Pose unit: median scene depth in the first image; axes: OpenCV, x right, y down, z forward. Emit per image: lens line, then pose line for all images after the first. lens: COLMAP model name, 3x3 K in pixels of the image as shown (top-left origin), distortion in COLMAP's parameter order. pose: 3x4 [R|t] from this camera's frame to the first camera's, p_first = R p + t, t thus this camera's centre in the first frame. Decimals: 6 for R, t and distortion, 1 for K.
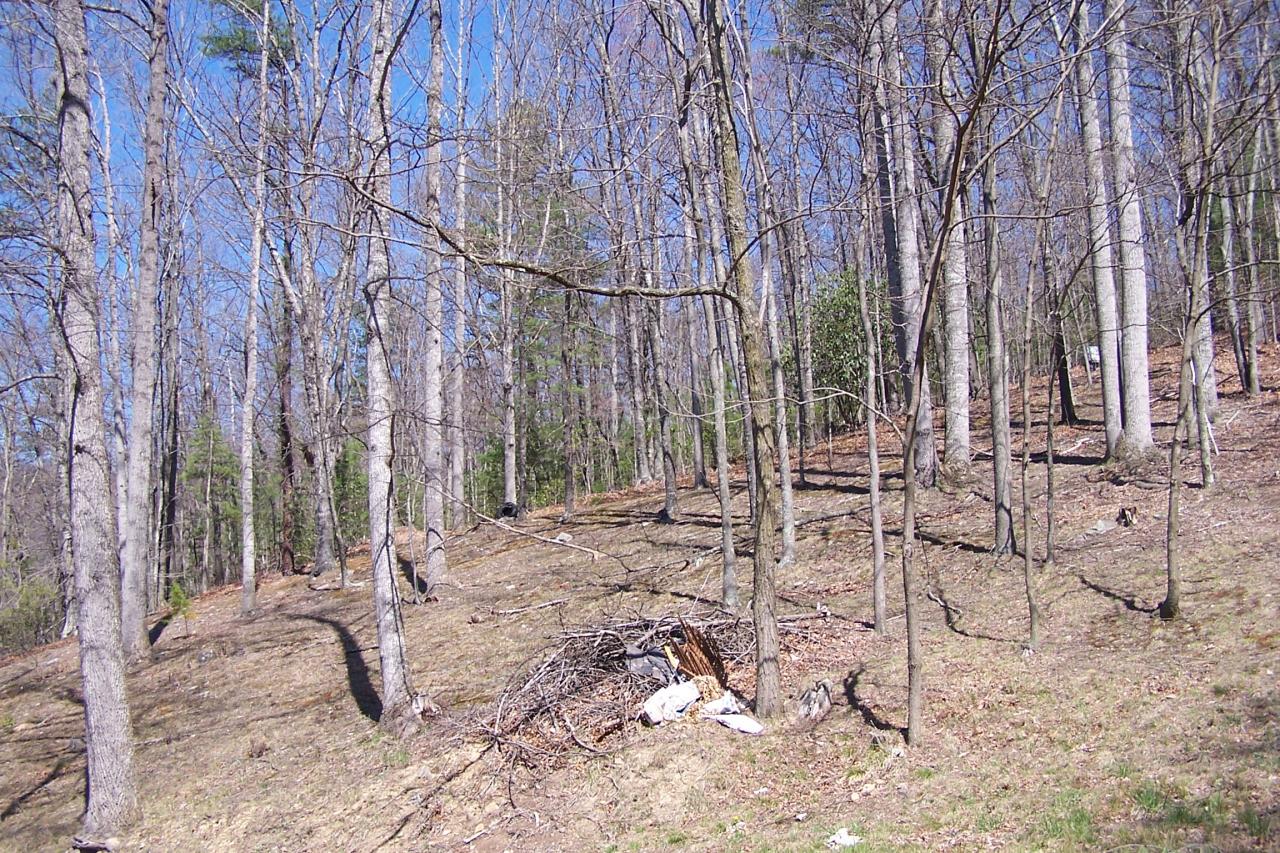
lens RADIAL K [[1502.3, 0, 614.9], [0, 1502.3, 428.4], [0, 0, 1]] dist [-0.179911, 0.394079]
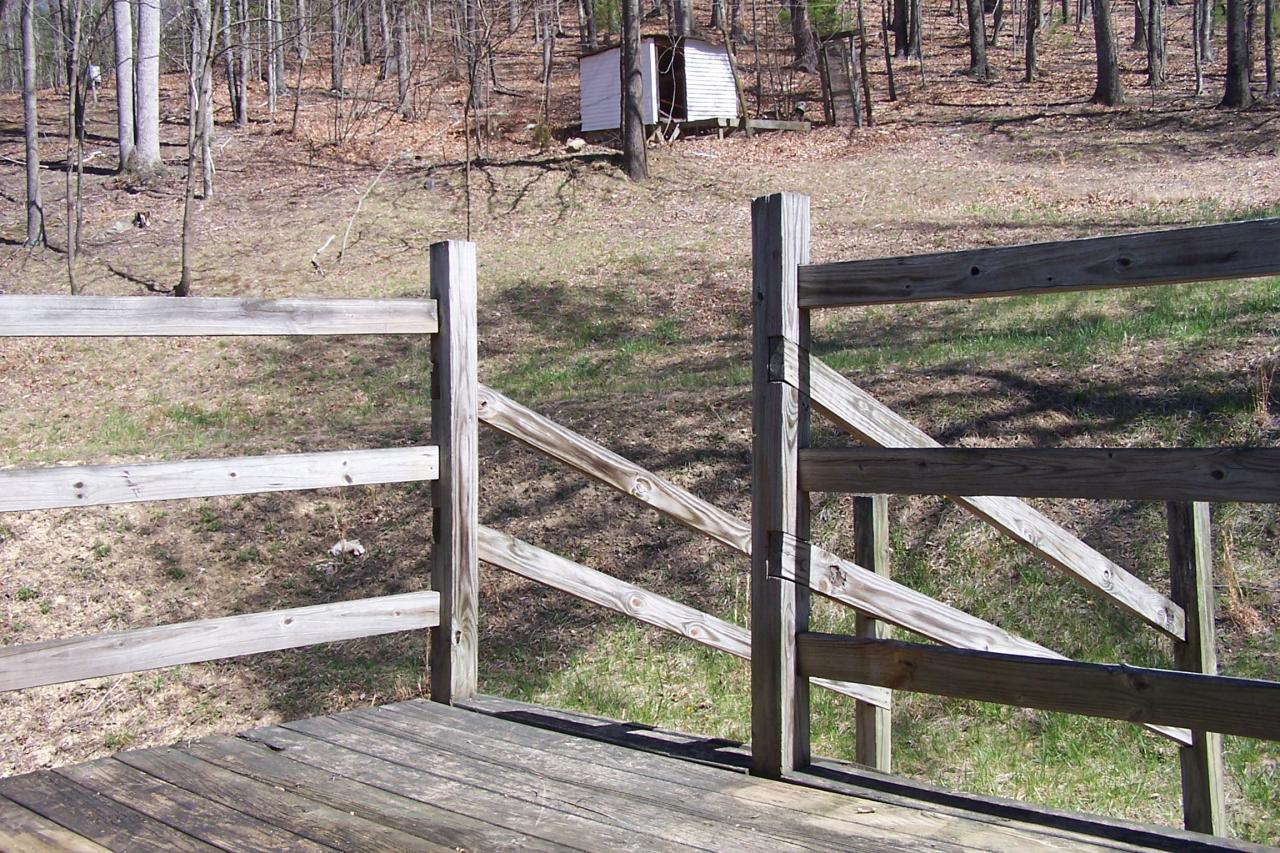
lens RADIAL K [[1502.3, 0, 614.9], [0, 1502.3, 428.4], [0, 0, 1]] dist [-0.179911, 0.394079]
pose [[0.784609, -0.033500, 0.619086, -0.092899], [-0.082178, 0.984109, 0.157402, 0.006711], [-0.614521, -0.174375, 0.769388, -0.169336]]
